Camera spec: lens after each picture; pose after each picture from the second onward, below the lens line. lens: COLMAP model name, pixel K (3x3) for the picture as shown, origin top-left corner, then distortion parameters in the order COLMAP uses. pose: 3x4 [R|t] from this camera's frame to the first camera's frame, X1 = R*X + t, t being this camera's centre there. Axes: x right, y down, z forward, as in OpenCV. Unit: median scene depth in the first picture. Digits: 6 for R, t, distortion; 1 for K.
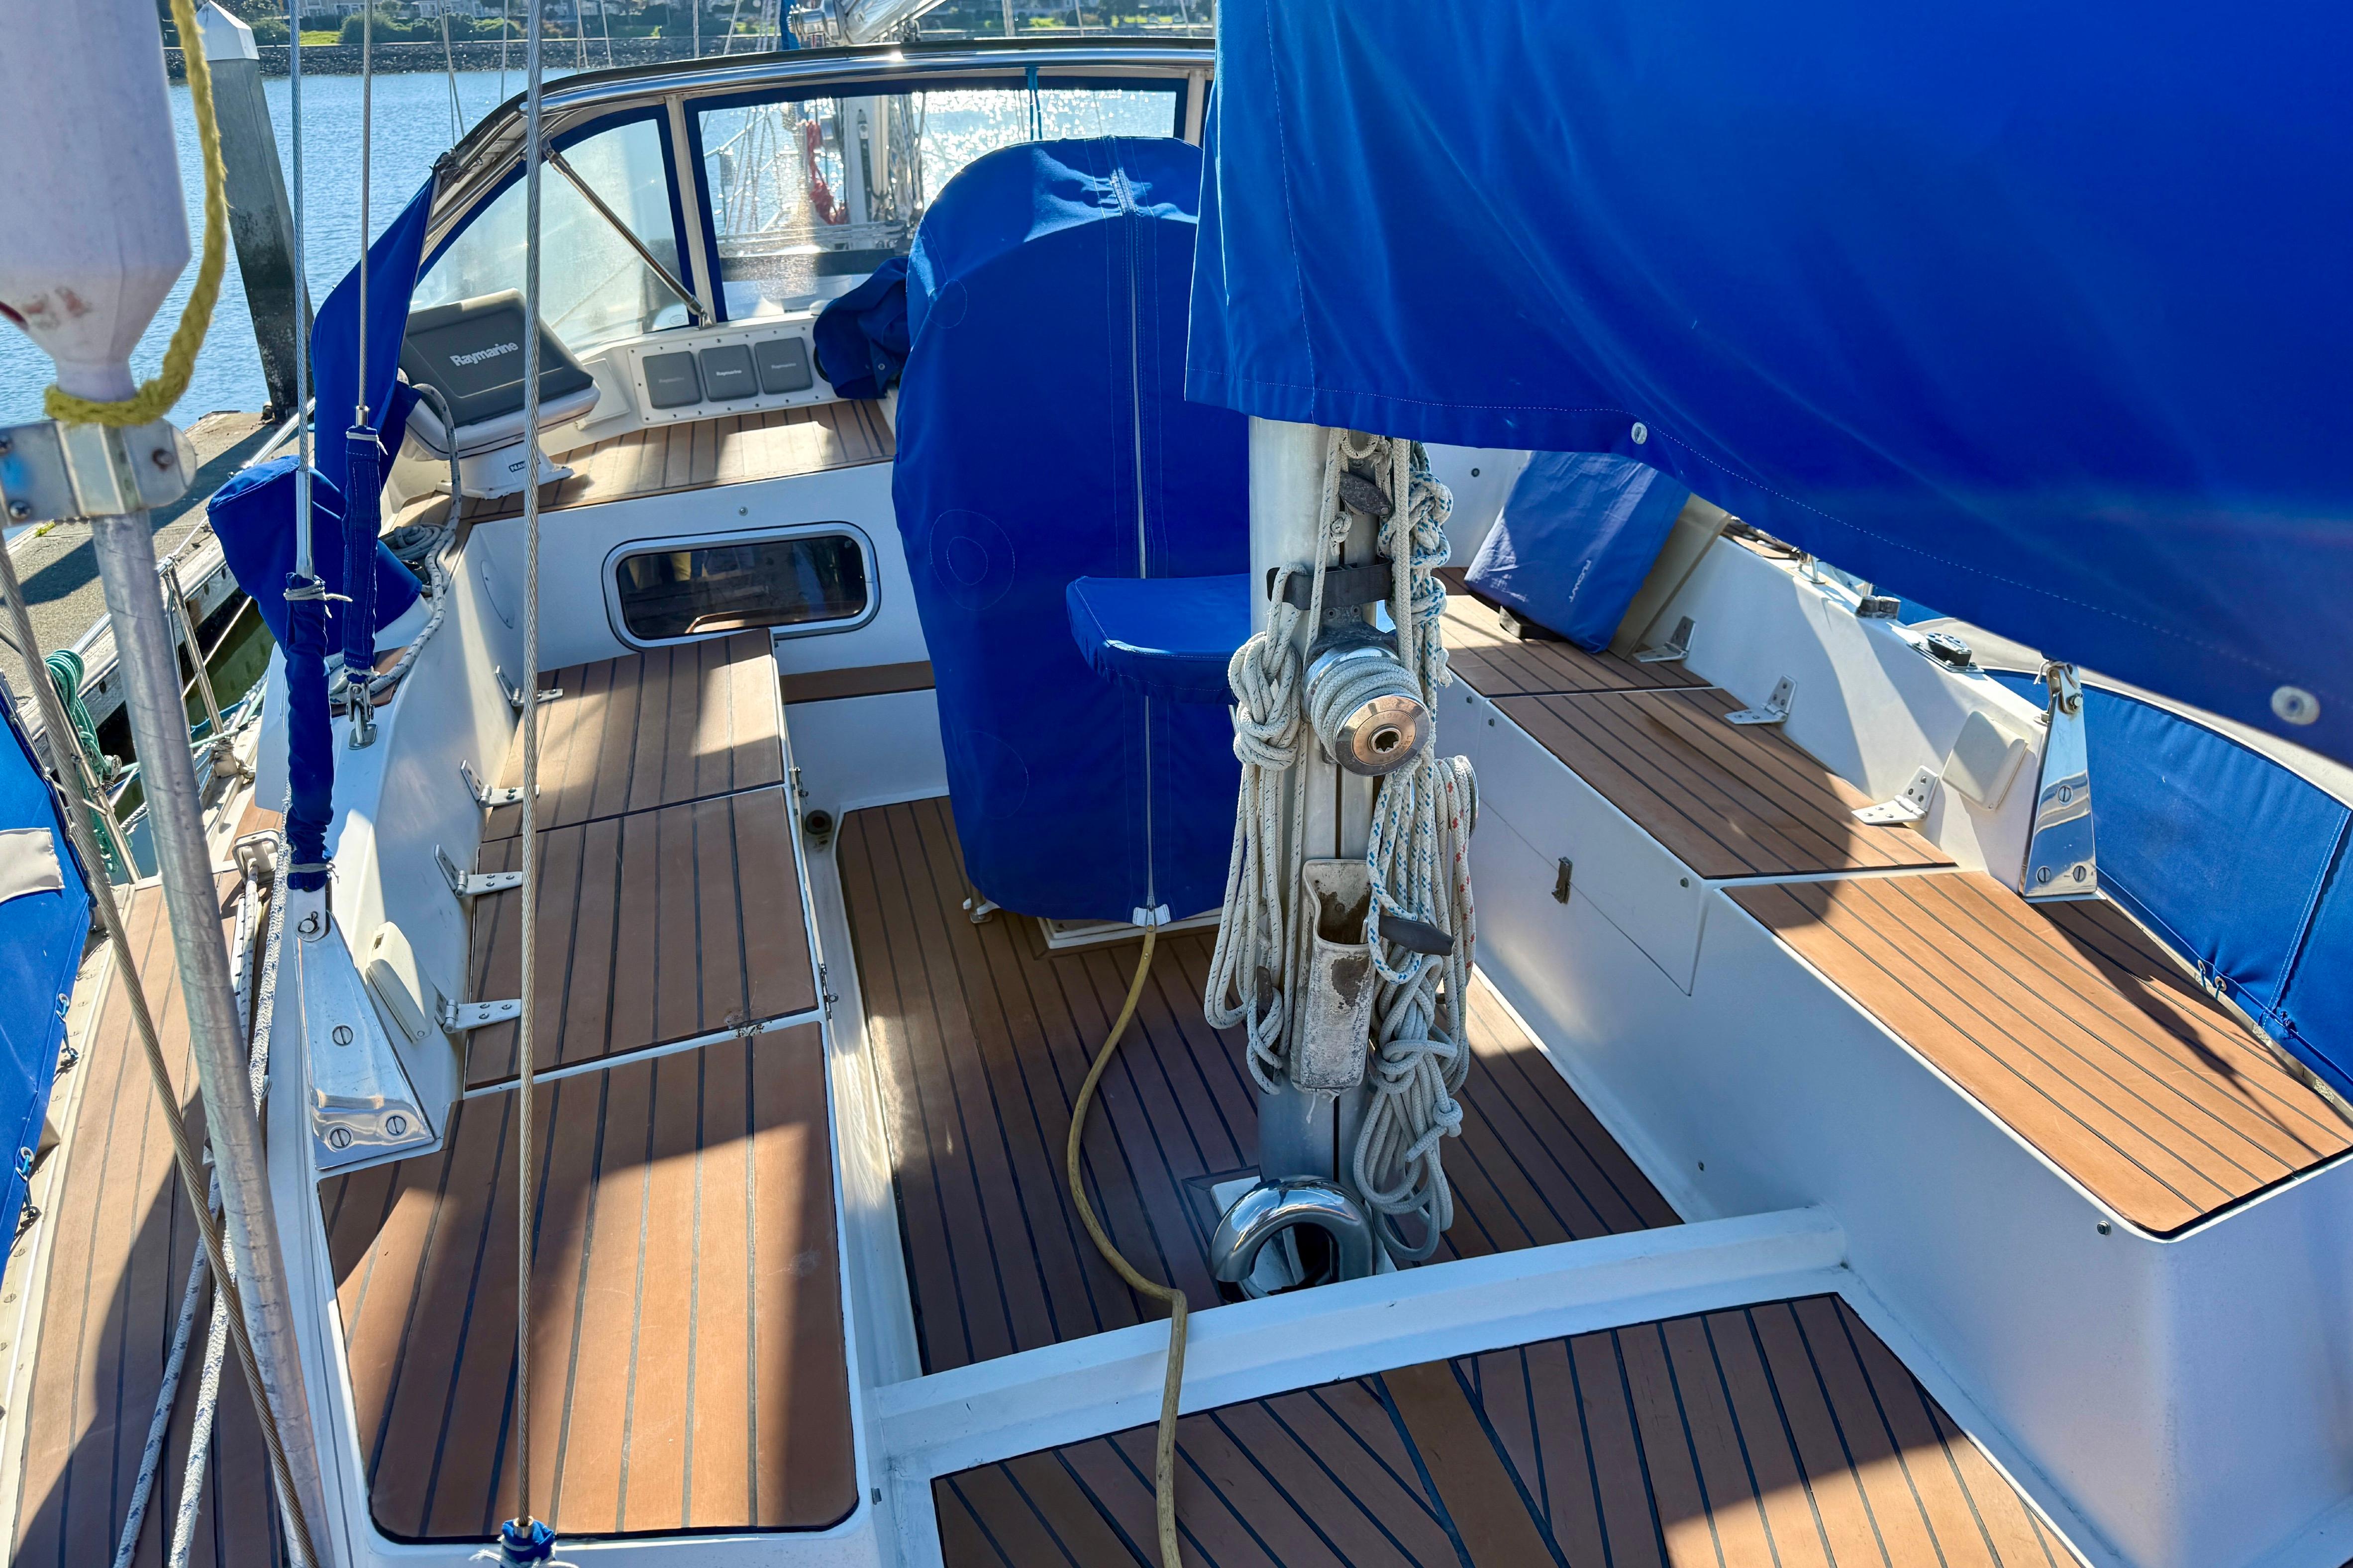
lens RADIAL K [[1617.3, 0, 1175.7], [0, 1617.3, 939.4], [0, 0, 1]] dist [0.023272, -0.039133]
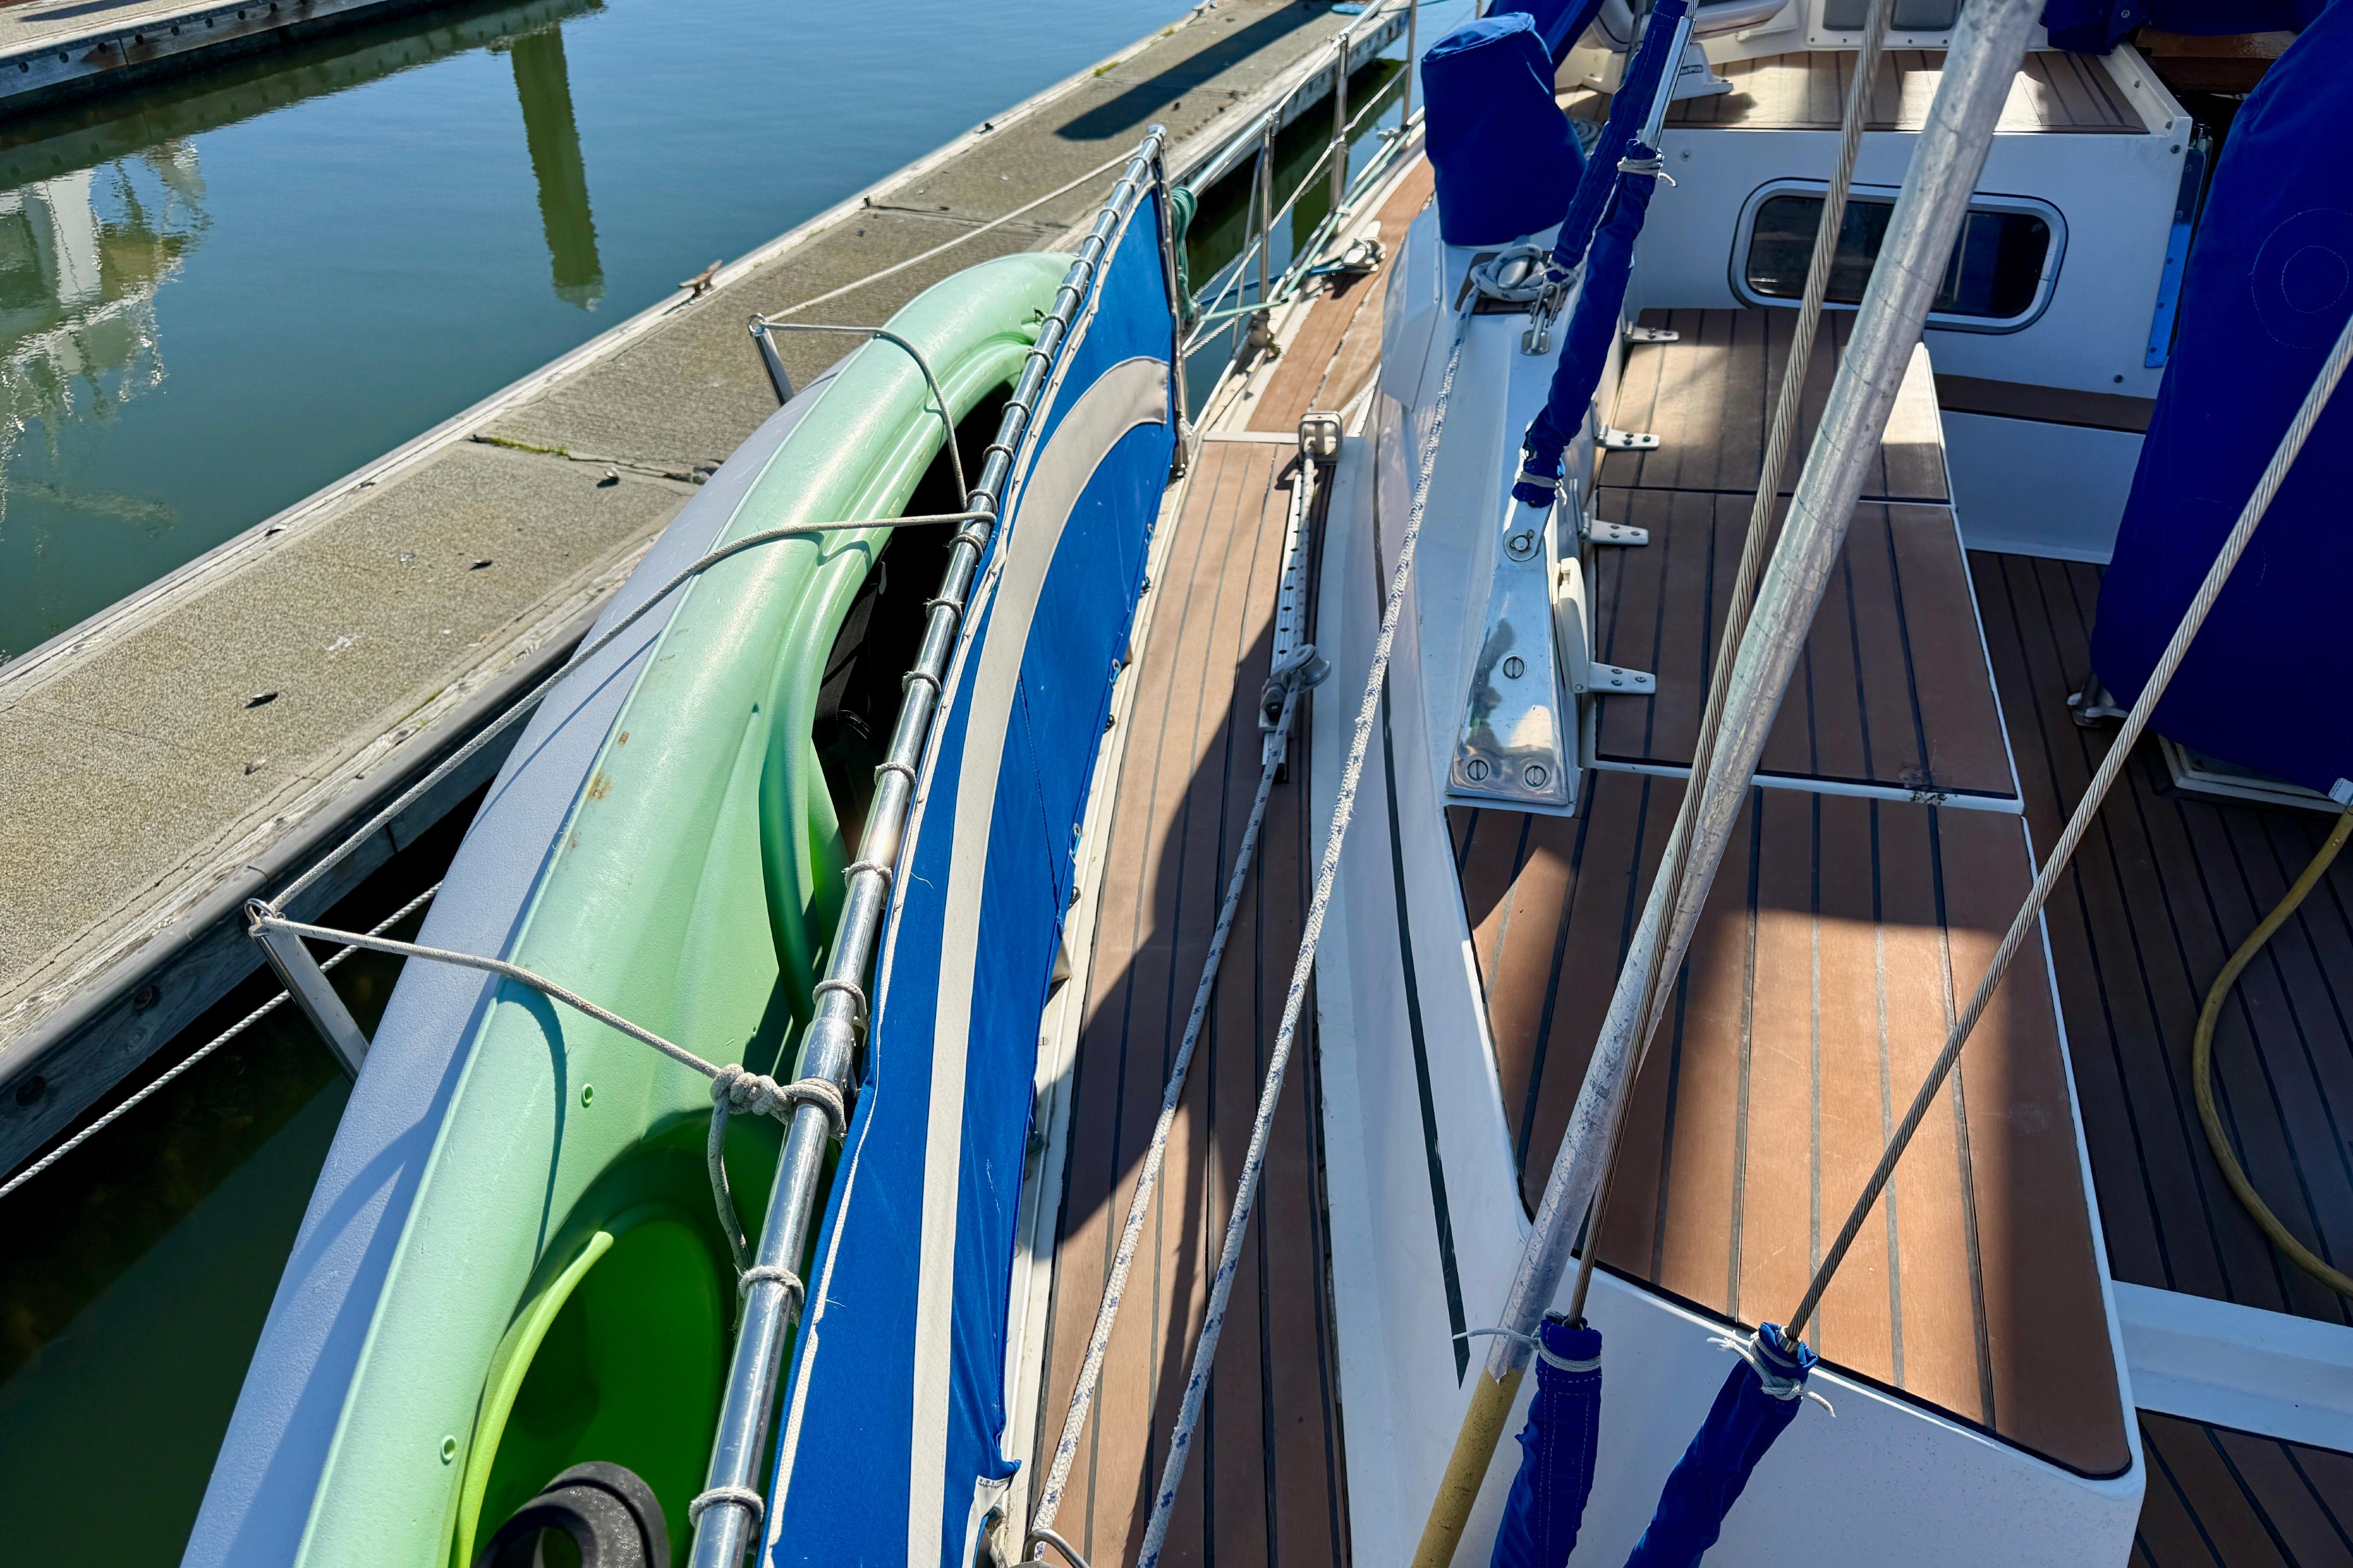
lens RADIAL K [[1617.3, 0, 1175.7], [0, 1617.3, 939.4], [0, 0, 1]] dist [0.023272, -0.039133]
pose [[0.834229, 0.367576, -0.411036, -0.166562], [-0.283506, 0.925259, 0.252030, 0.017583], [0.472955, -0.093719, 0.876088, 0.045135]]
